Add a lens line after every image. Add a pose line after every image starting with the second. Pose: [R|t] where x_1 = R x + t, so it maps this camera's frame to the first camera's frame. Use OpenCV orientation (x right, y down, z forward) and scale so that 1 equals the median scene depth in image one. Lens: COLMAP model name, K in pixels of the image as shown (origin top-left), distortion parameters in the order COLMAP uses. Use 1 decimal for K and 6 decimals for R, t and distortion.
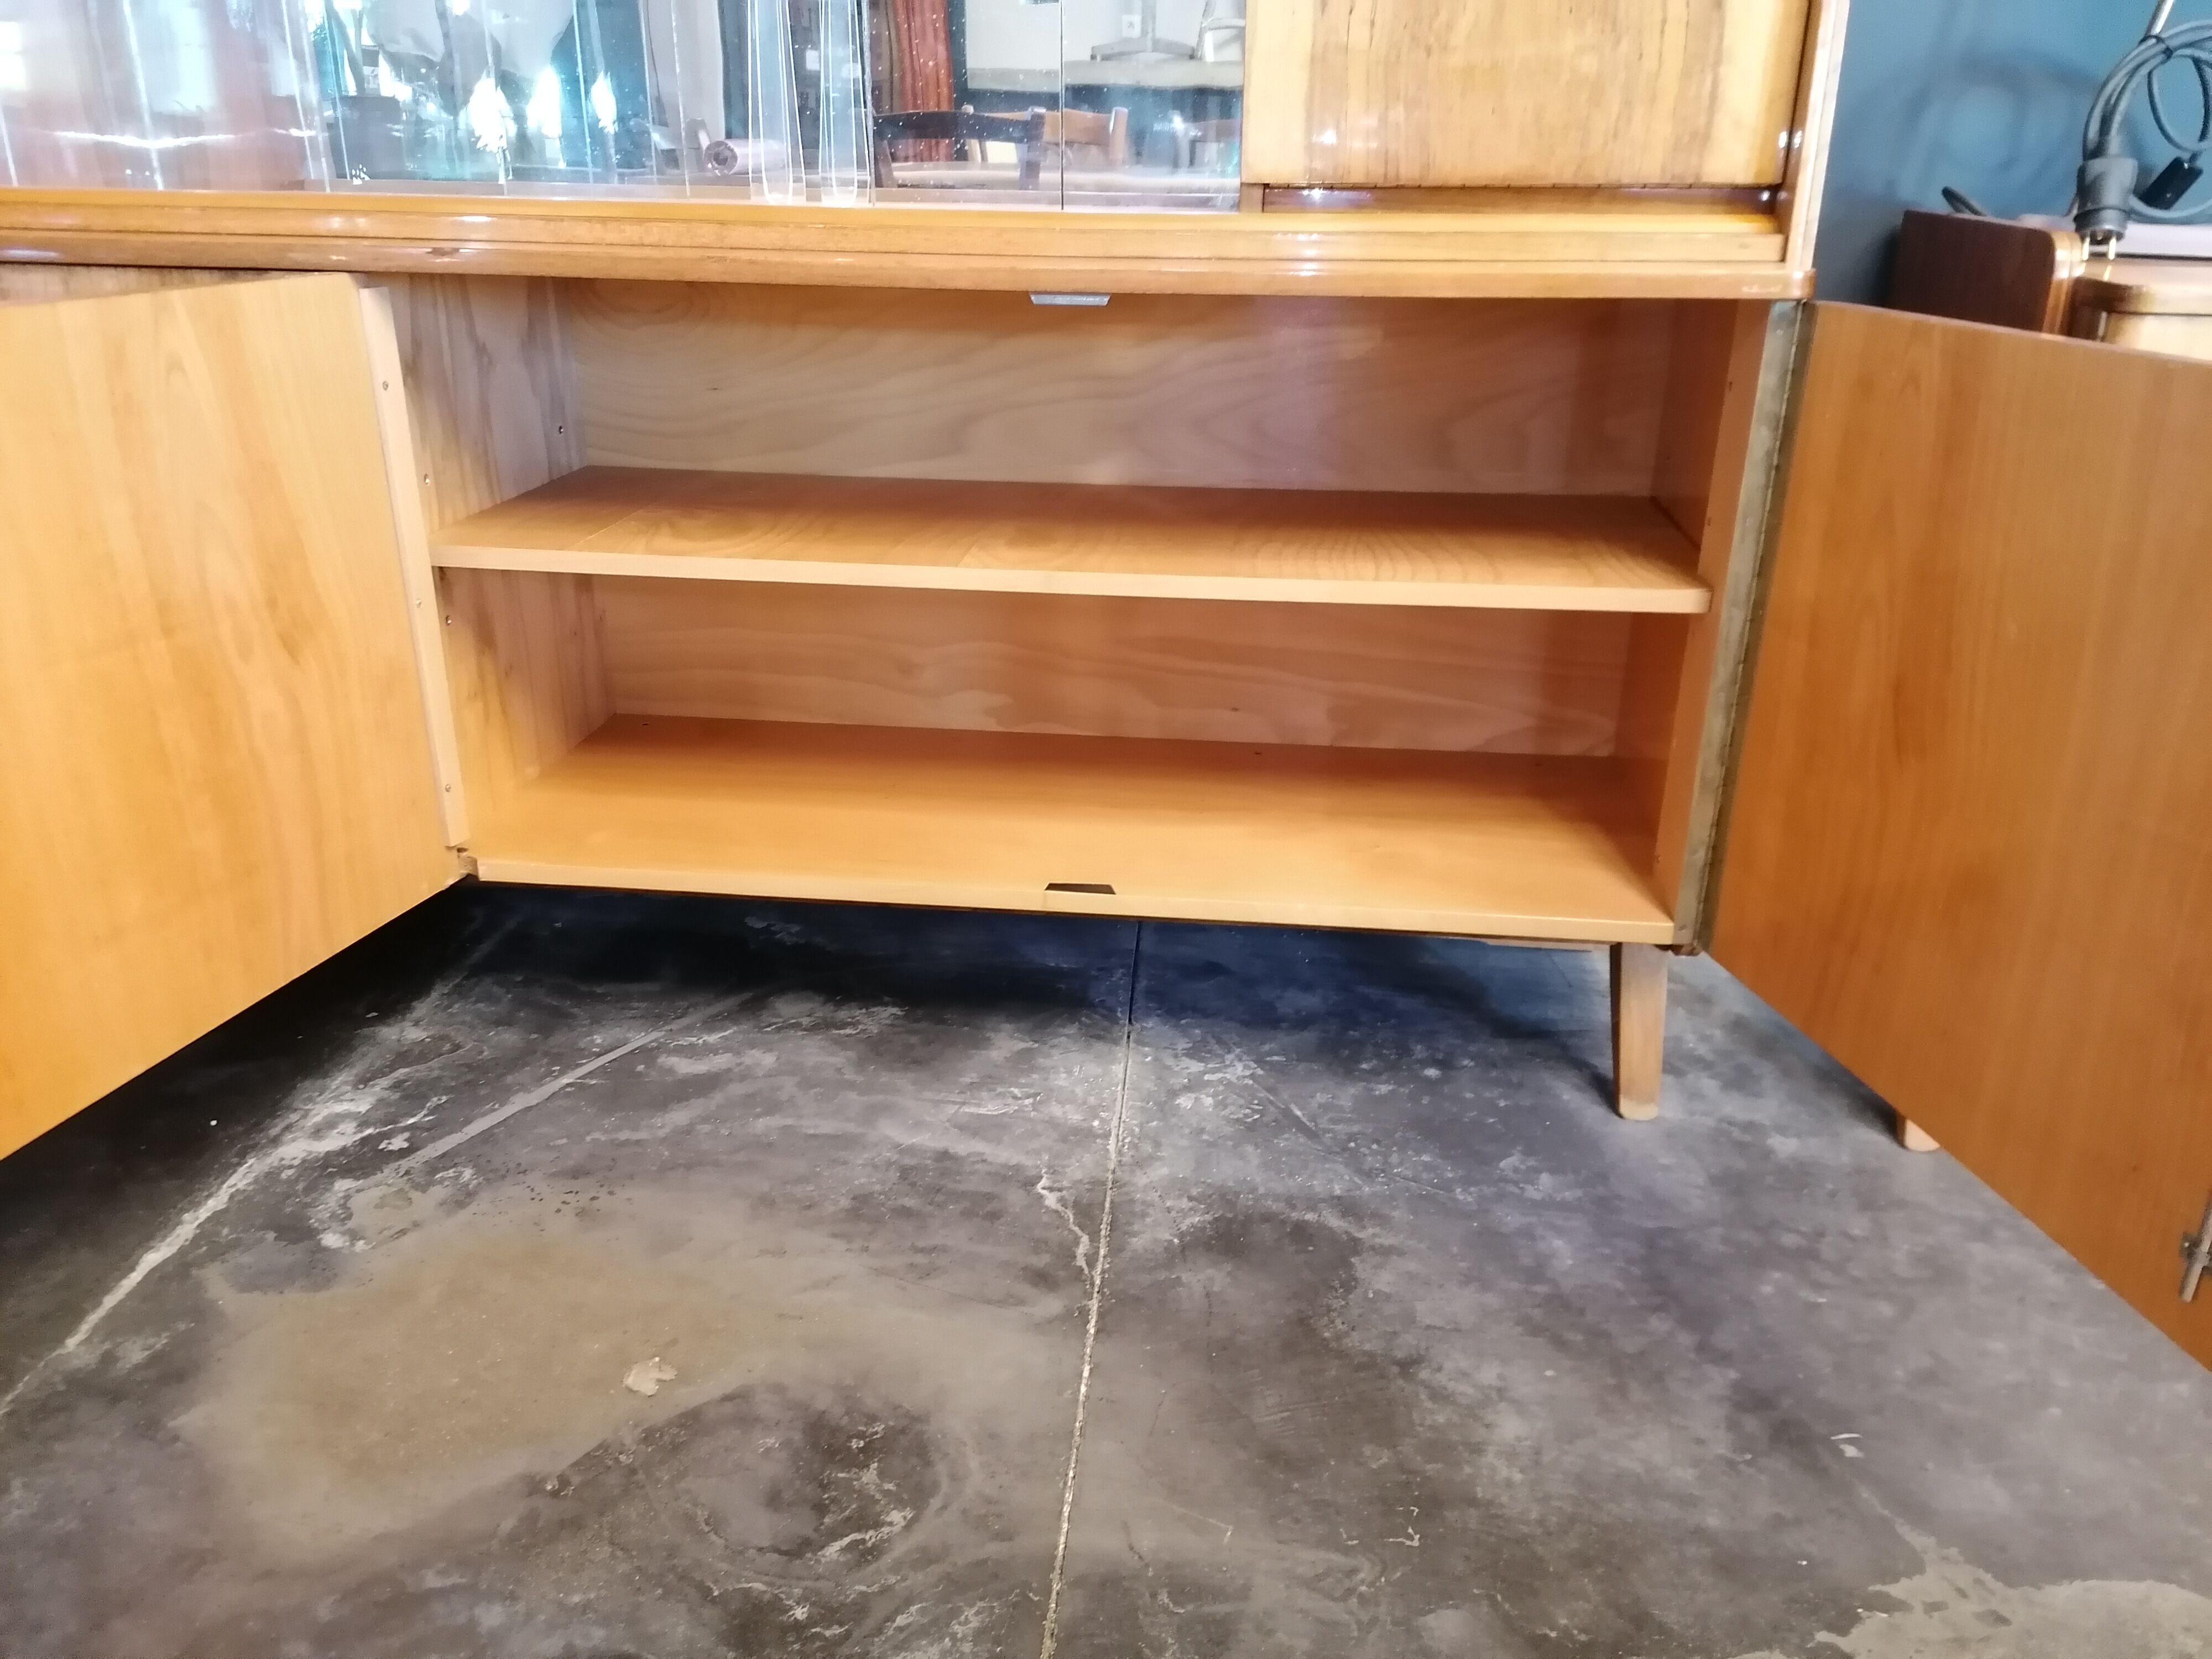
lens RADIAL K [[1654.5, 0, 1116.5], [0, 1654.5, 832.4], [0, 0, 1]] dist [0.091555, -0.118225]
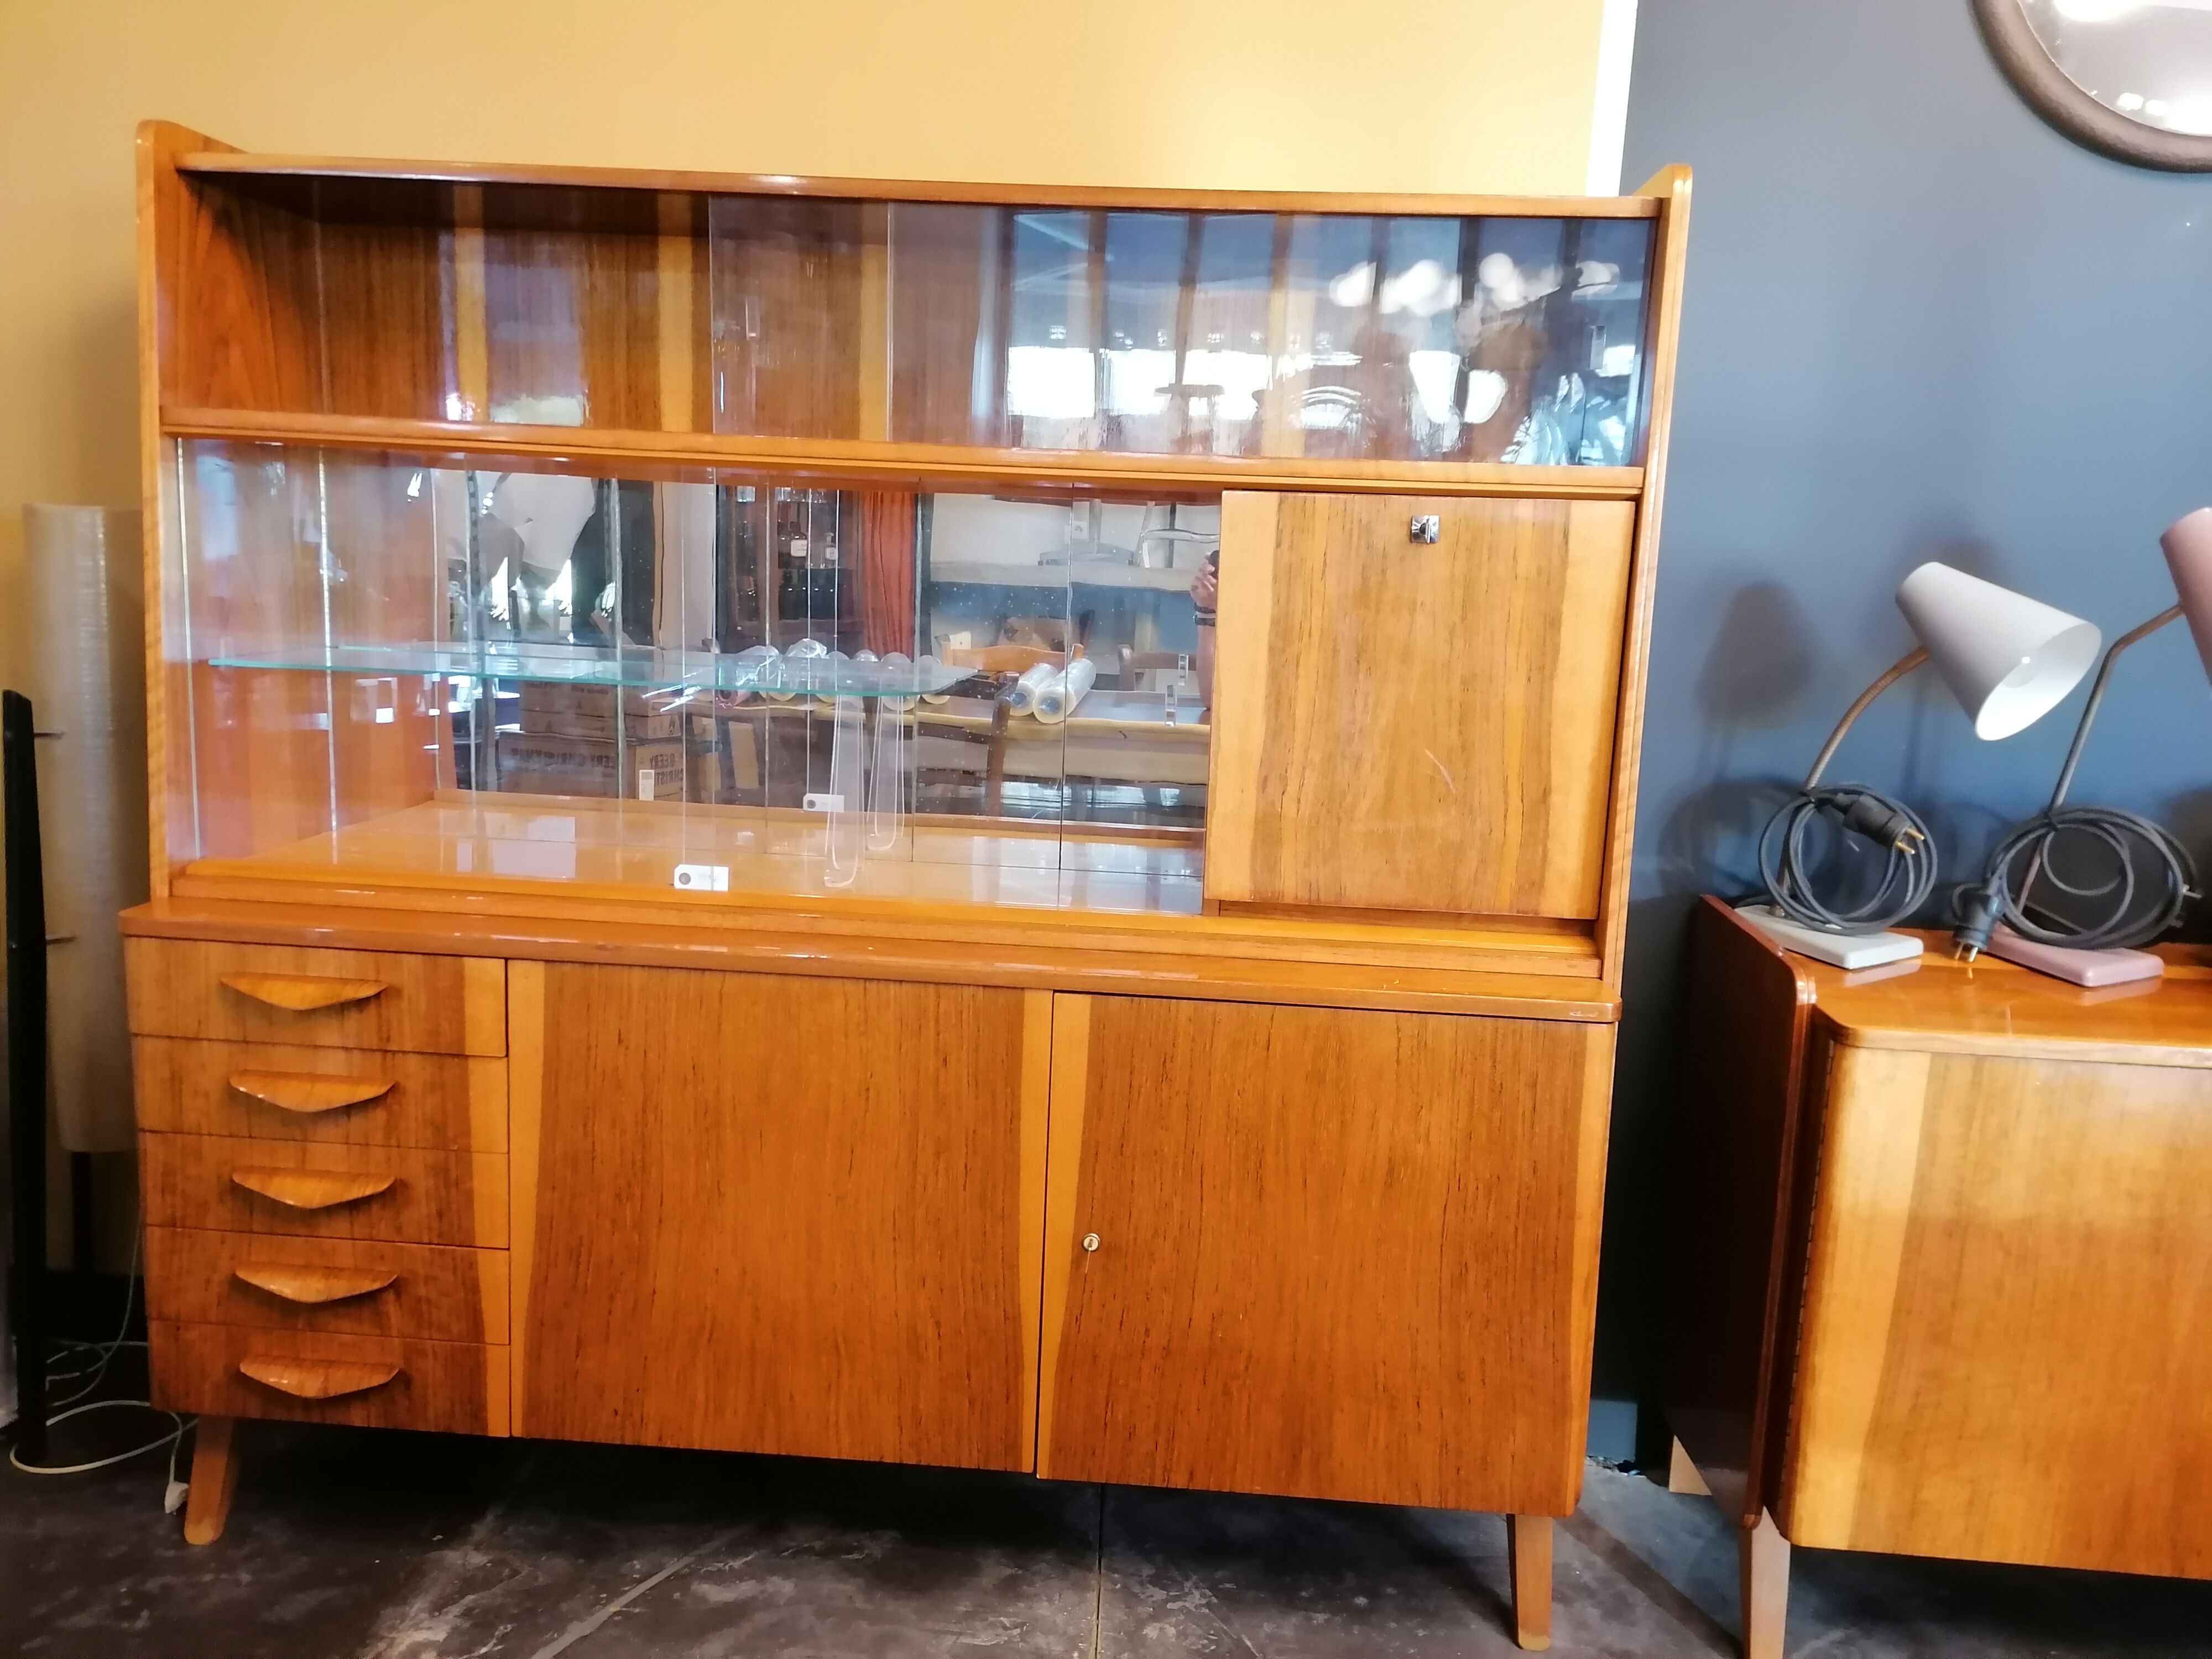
lens RADIAL K [[1654.5, 0, 1112.7], [0, 1654.5, 817.0], [0, 0, 1]] dist [0.091555, -0.118225]
pose [[0.998597, 0.024787, 0.046790, -0.056269], [-0.013784, 0.974888, -0.222268, -0.135922], [-0.051125, 0.221311, 0.973862, -0.277996]]
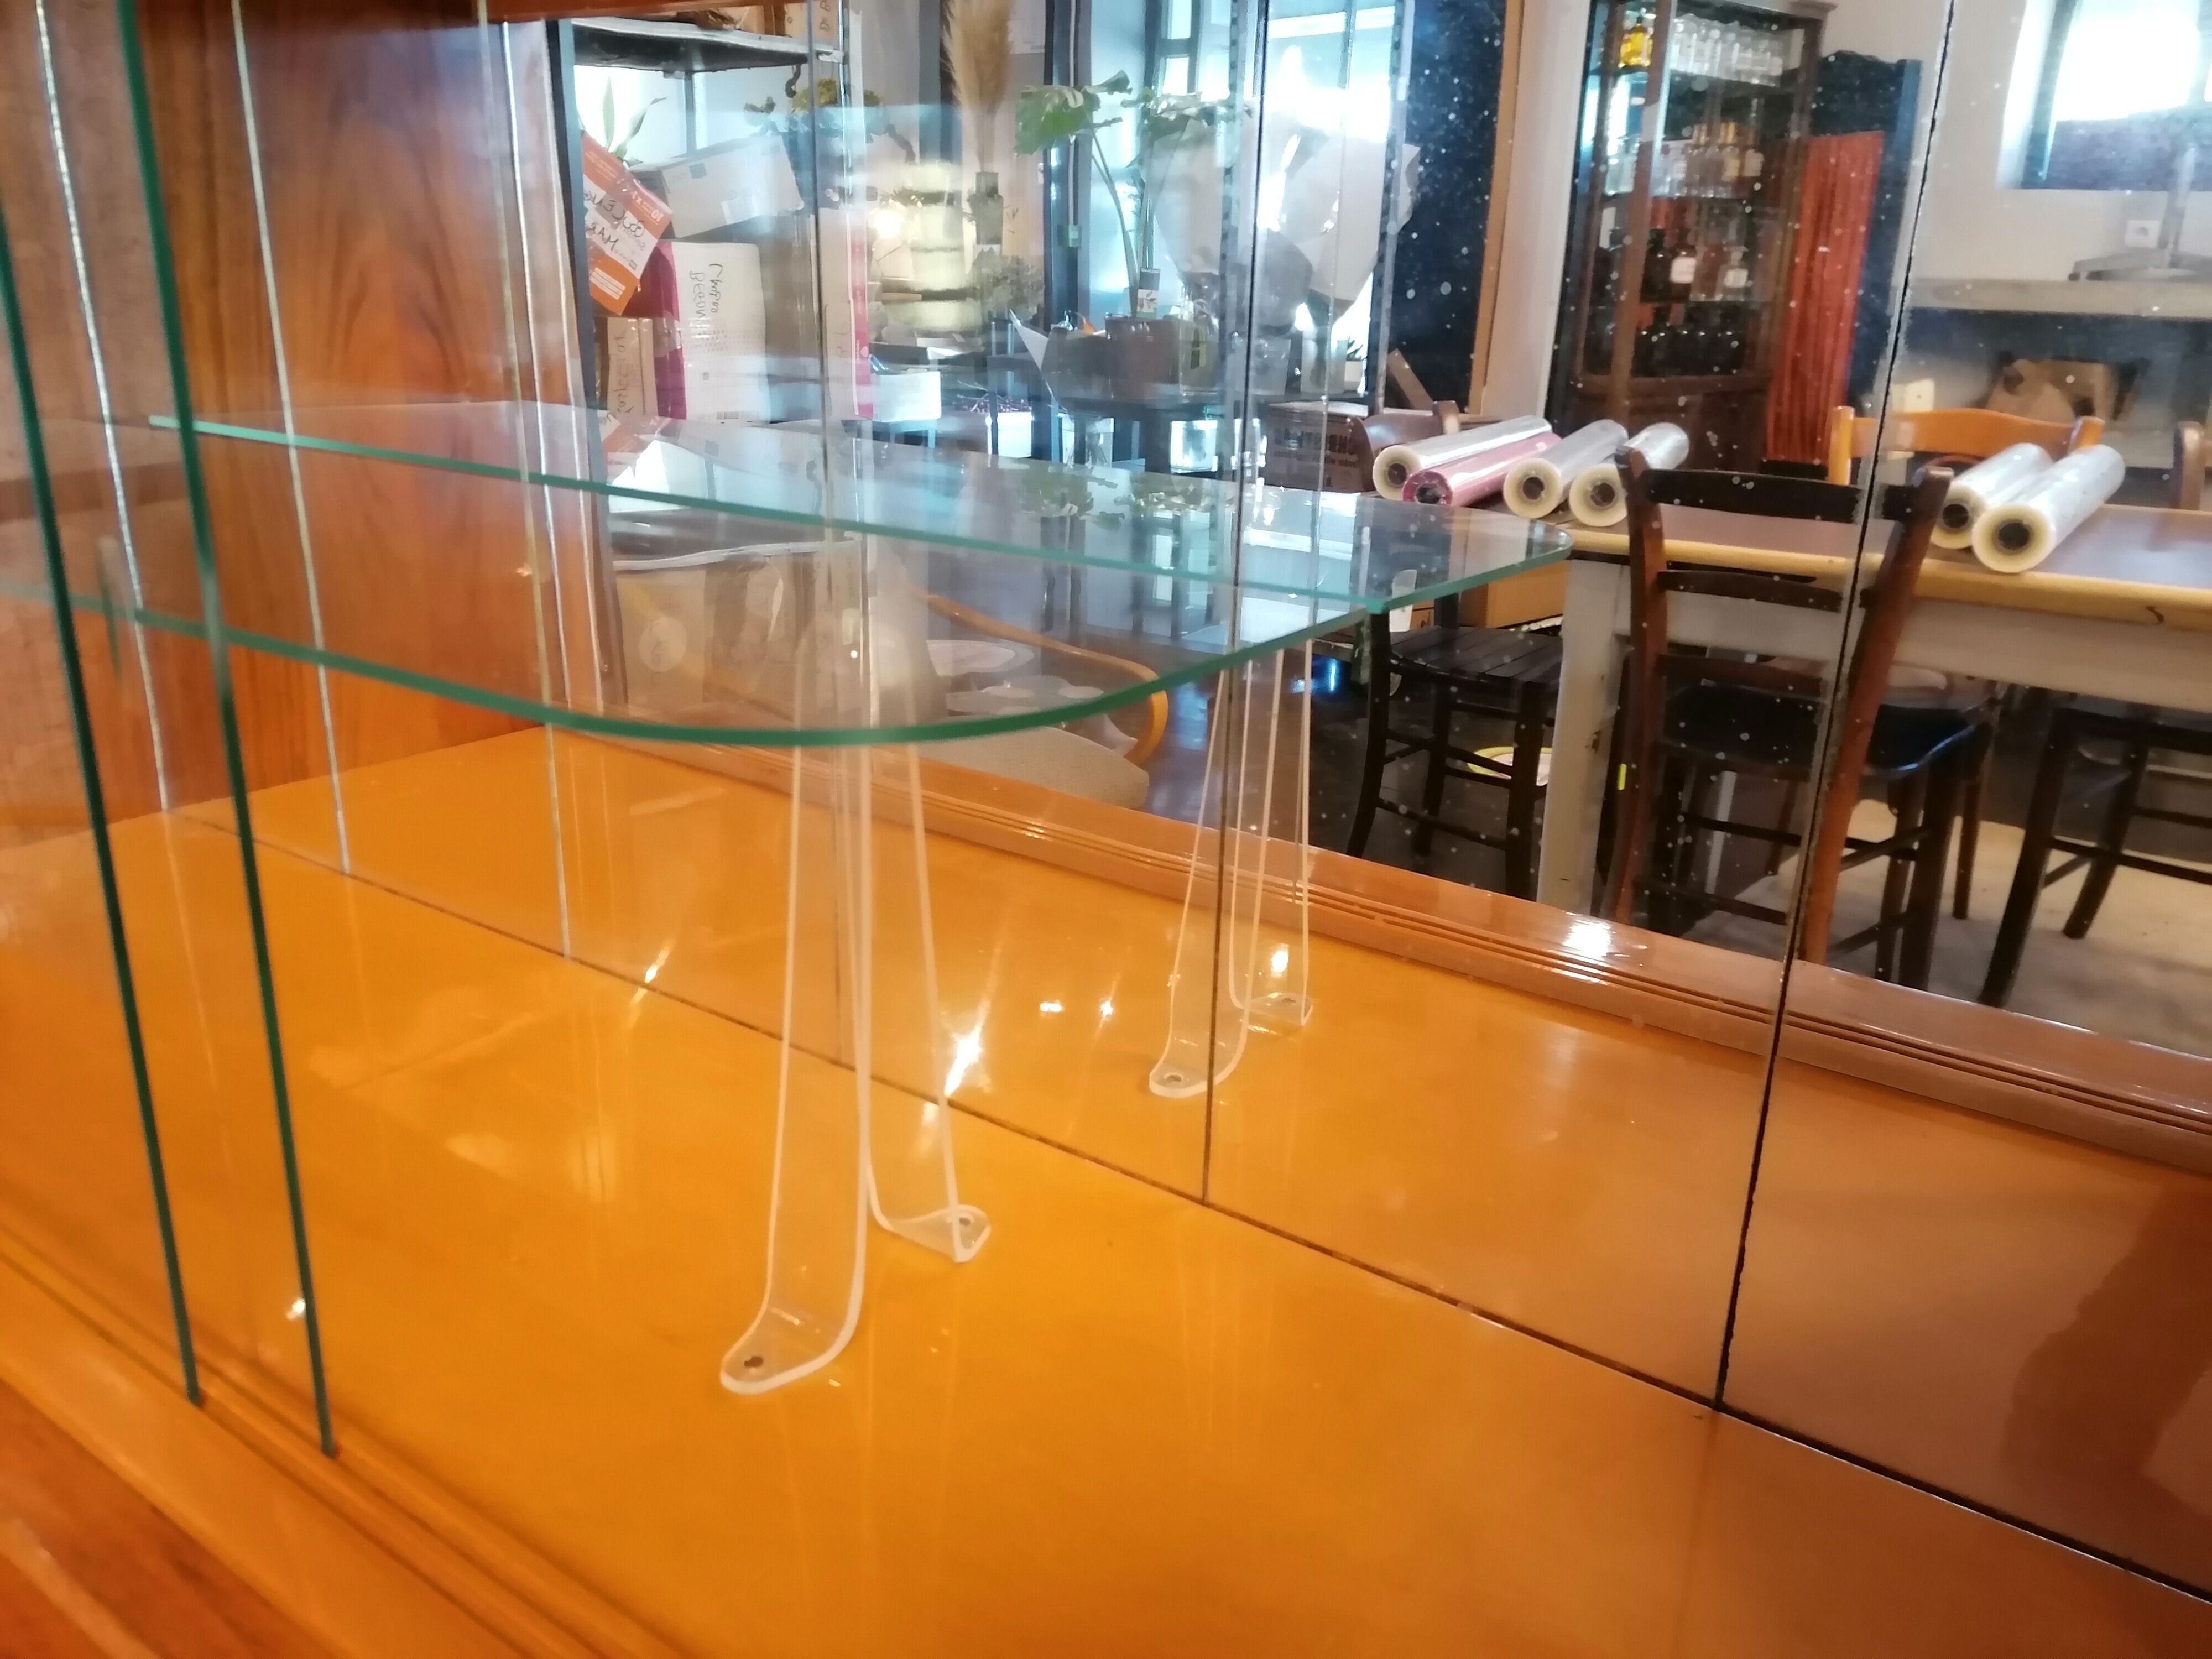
lens RADIAL K [[1654.5, 0, 1154.6], [0, 1654.5, 868.9], [0, 0, 1]] dist [0.091555, -0.118225]
pose [[0.880798, 0.168117, -0.442642, 0.001830], [-0.187870, 0.982194, -0.000794, -0.483005], [0.434626, 0.083858, 0.896698, 0.709082]]
